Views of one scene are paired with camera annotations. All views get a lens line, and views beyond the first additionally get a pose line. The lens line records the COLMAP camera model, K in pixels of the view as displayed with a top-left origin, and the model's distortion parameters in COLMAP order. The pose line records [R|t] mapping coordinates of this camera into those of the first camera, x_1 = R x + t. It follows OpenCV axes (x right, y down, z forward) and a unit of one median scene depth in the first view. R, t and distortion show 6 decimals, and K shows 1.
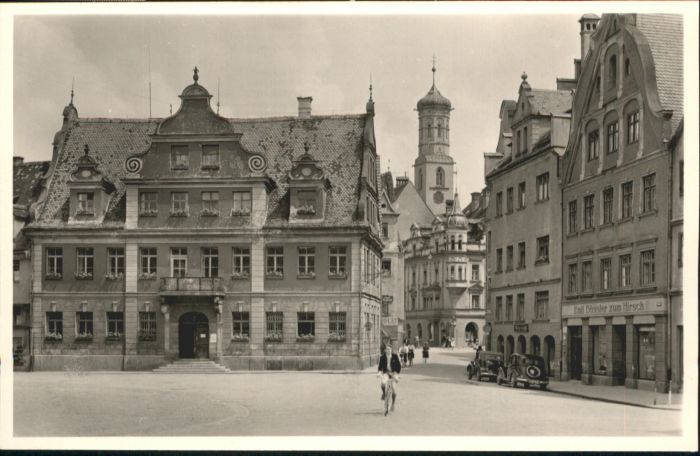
lens RADIAL K [[2710.1, 0, 350.0], [0, 2710.1, 228.0], [0, 0, 1]] dist [0.263095, -1.561776]
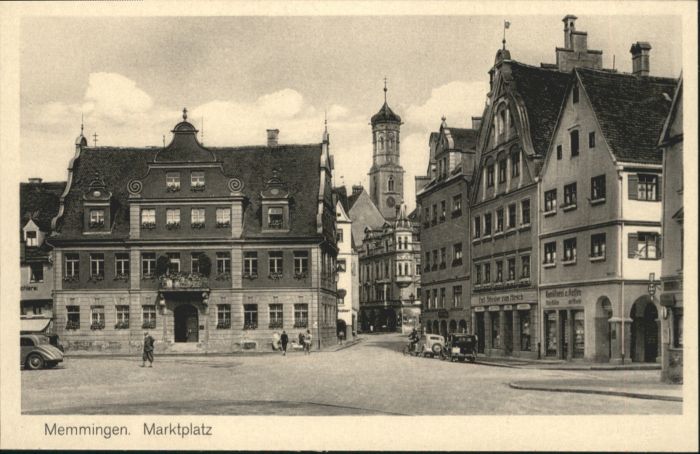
lens RADIAL K [[2710.1, 0, 350.0], [0, 2710.1, 227.0], [0, 0, 1]] dist [0.263095, -1.561776]
pose [[0.999877, -0.010285, 0.011849, 0.003479], [0.010250, 0.999943, 0.003044, -0.007639], [-0.011880, -0.002922, 0.999925, -0.244018]]
